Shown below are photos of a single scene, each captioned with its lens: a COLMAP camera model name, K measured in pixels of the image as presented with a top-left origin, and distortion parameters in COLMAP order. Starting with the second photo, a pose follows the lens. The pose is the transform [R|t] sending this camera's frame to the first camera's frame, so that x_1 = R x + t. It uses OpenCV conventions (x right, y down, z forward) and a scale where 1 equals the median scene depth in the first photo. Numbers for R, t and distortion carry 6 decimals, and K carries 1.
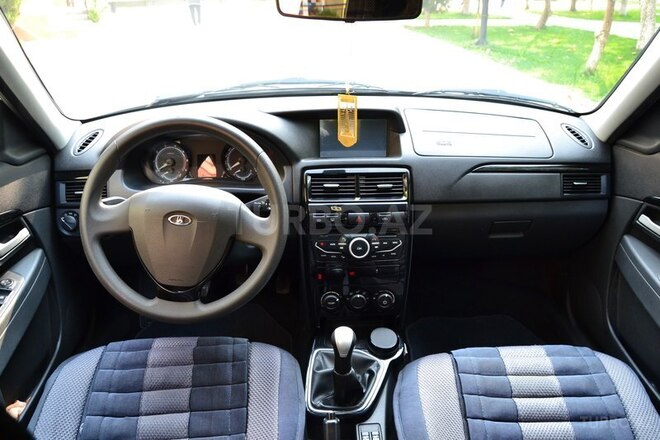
lens RADIAL K [[524.0, 0, 330.0], [0, 524.0, 220.0], [0, 0, 1]] dist [-0.101905, 0.048592]
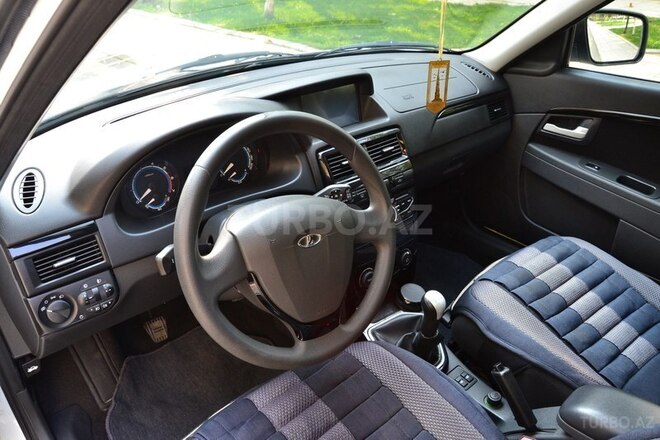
lens RADIAL K [[524.0, 0, 330.0], [0, 524.0, 220.0], [0, 0, 1]] dist [-0.101905, 0.048592]
pose [[0.783528, -0.305185, 0.541245, -0.565023], [0.261681, 0.952127, 0.158043, -0.123508], [-0.563566, 0.017803, 0.825879, 0.242094]]
